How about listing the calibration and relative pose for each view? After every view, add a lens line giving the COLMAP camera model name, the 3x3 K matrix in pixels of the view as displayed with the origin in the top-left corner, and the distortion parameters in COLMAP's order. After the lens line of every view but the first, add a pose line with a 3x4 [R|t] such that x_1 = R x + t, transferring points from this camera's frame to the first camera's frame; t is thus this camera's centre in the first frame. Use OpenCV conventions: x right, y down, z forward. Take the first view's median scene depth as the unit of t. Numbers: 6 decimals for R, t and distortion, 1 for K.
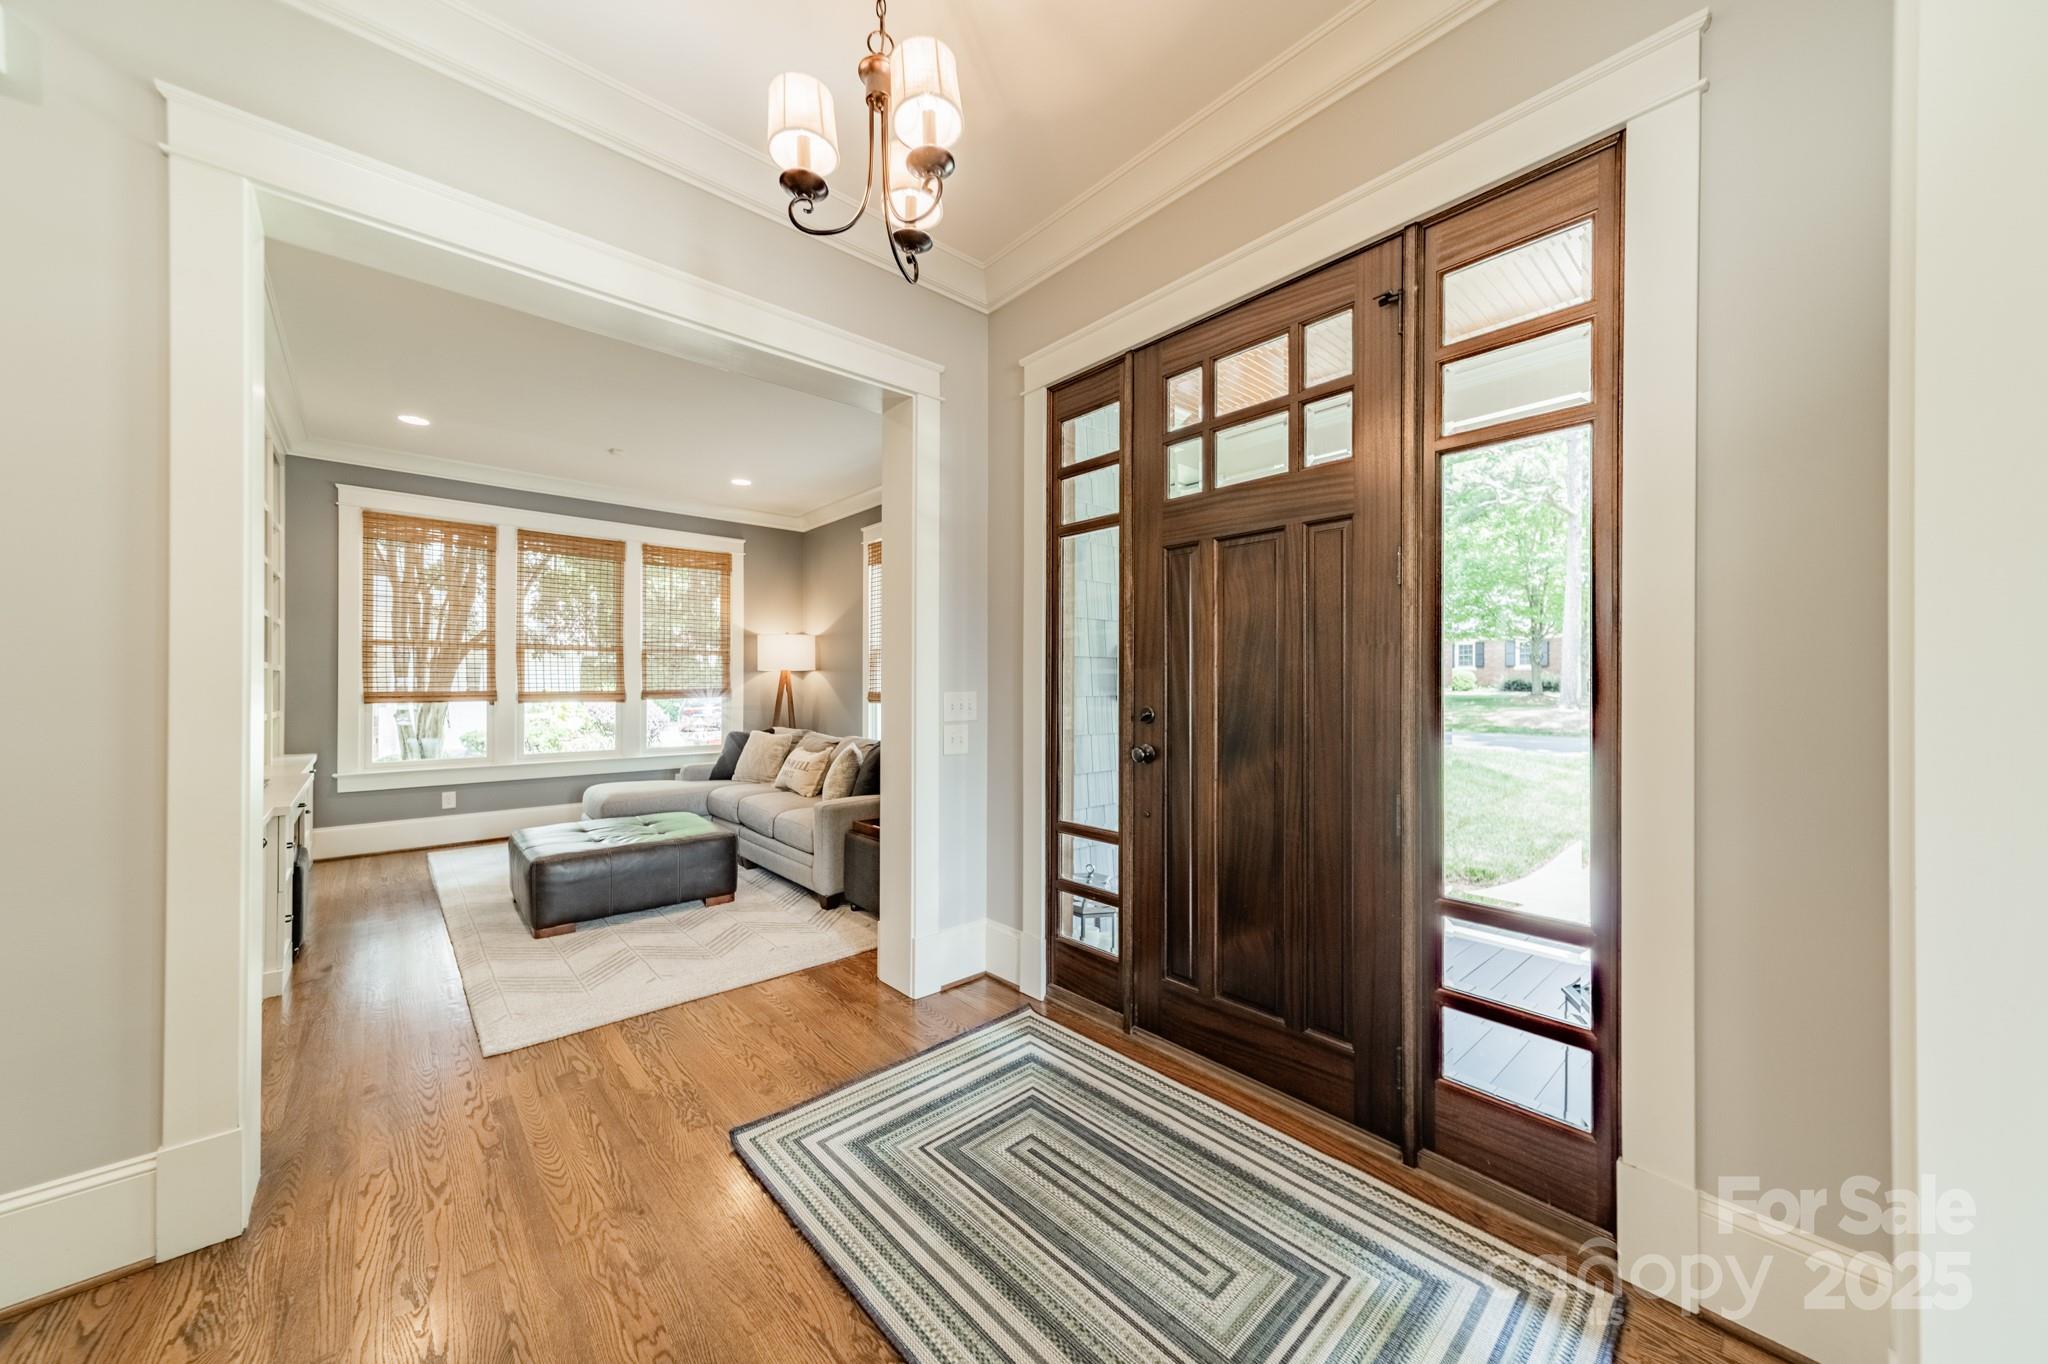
lens RADIAL K [[720.5, 0, 1030.3], [0, 720.5, 680.8], [0, 0, 1]] dist [0.006552, 0.000524]
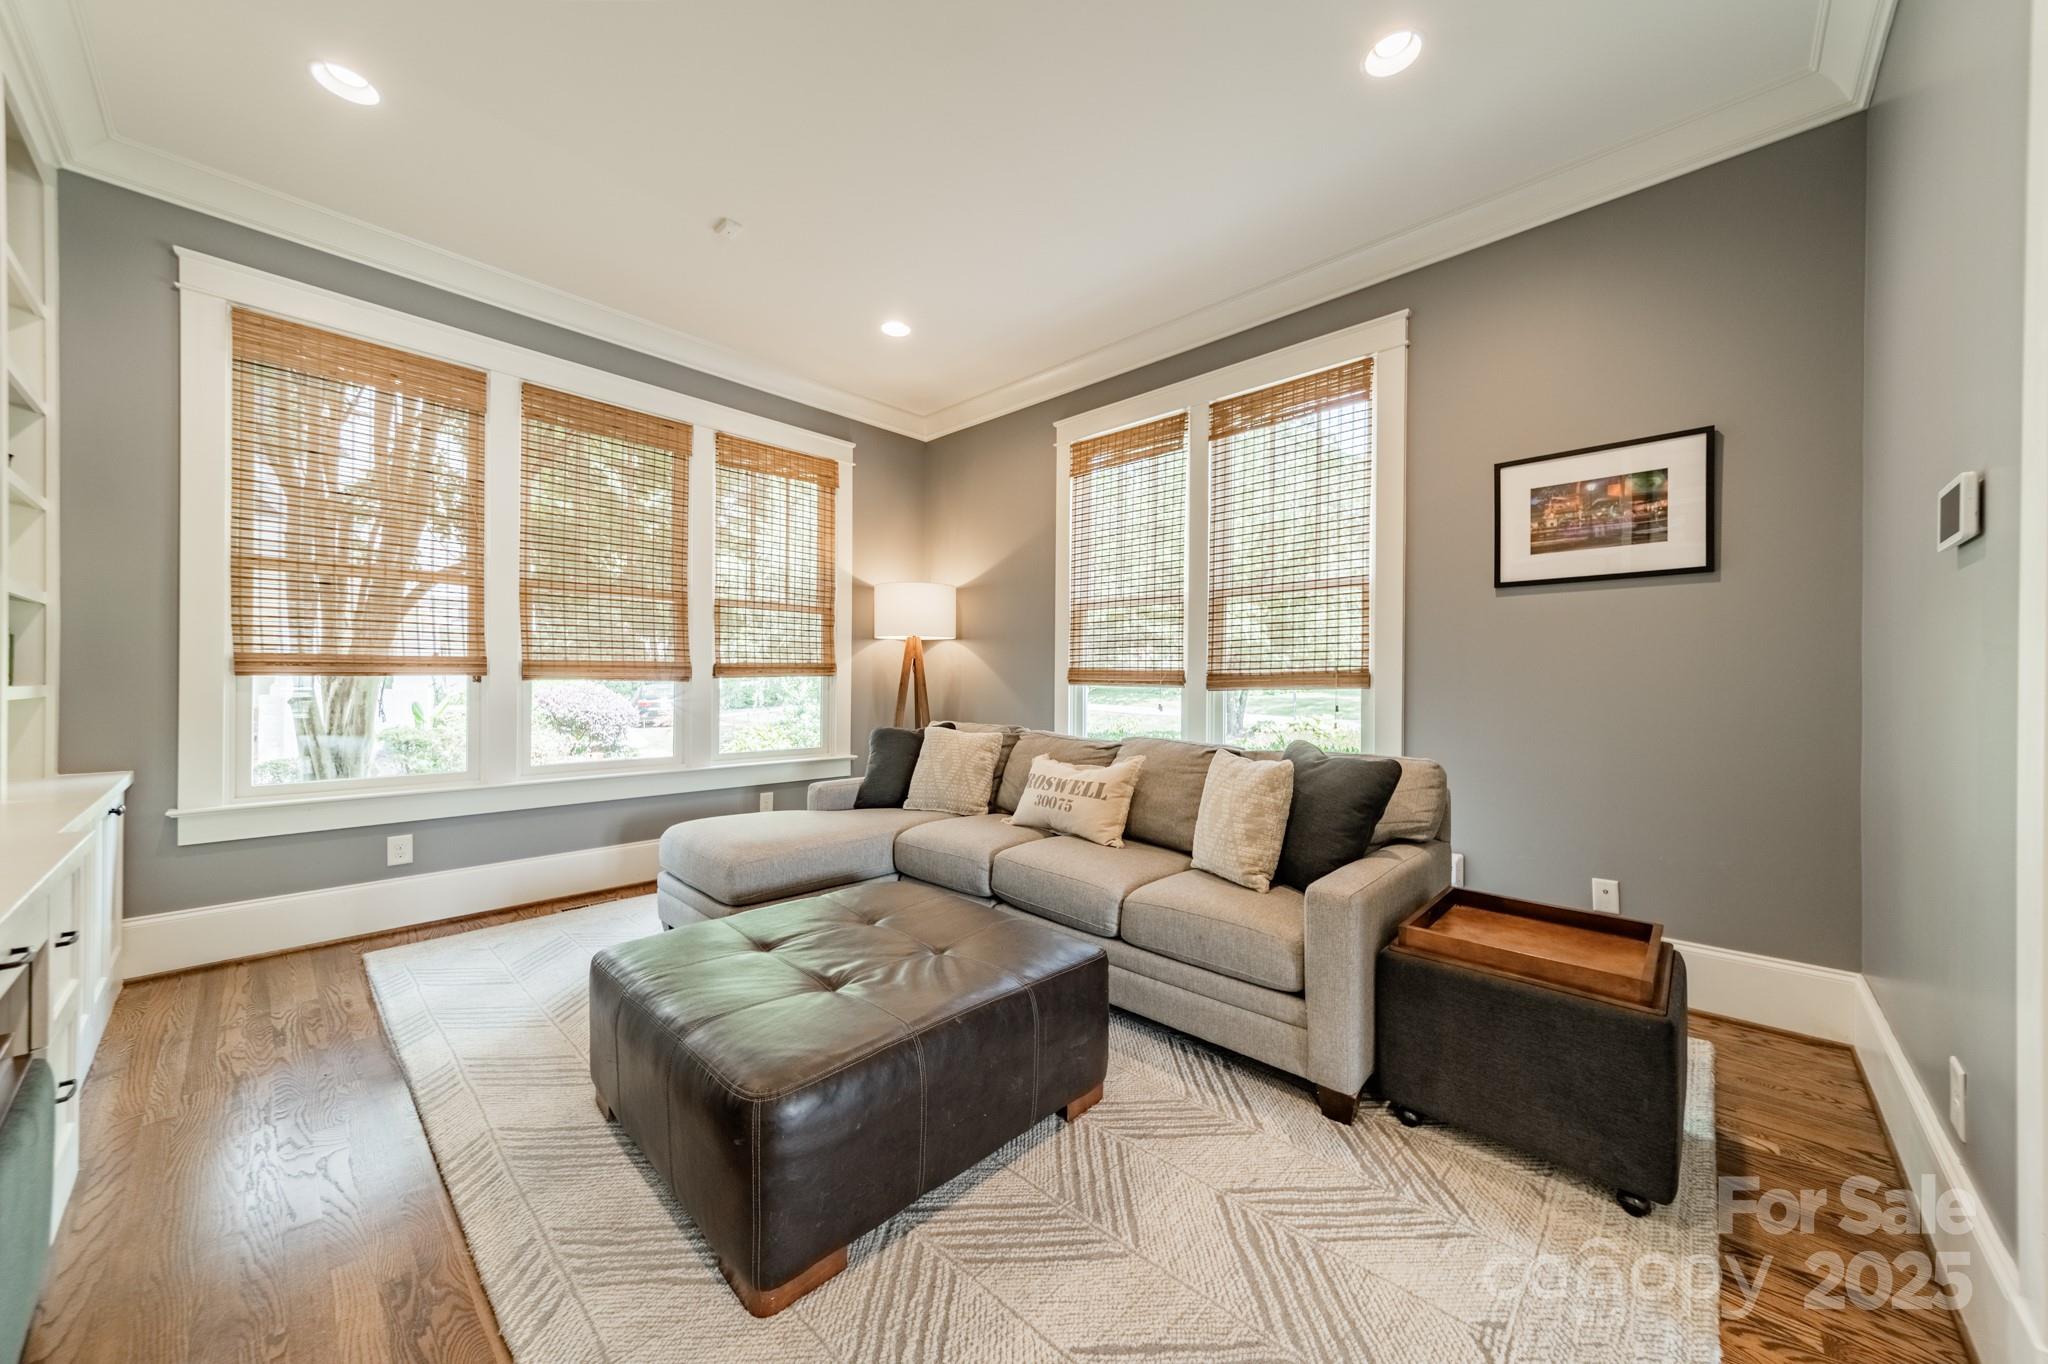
lens RADIAL K [[720.5, 0, 1027.2], [0, 720.5, 681.0], [0, 0, 1]] dist [0.006552, 0.000524]
pose [[0.996338, 0.009316, 0.084992, -0.354584], [-0.009713, 0.999944, 0.004254, 0.026335], [-0.084948, -0.005064, 0.996373, 0.386052]]
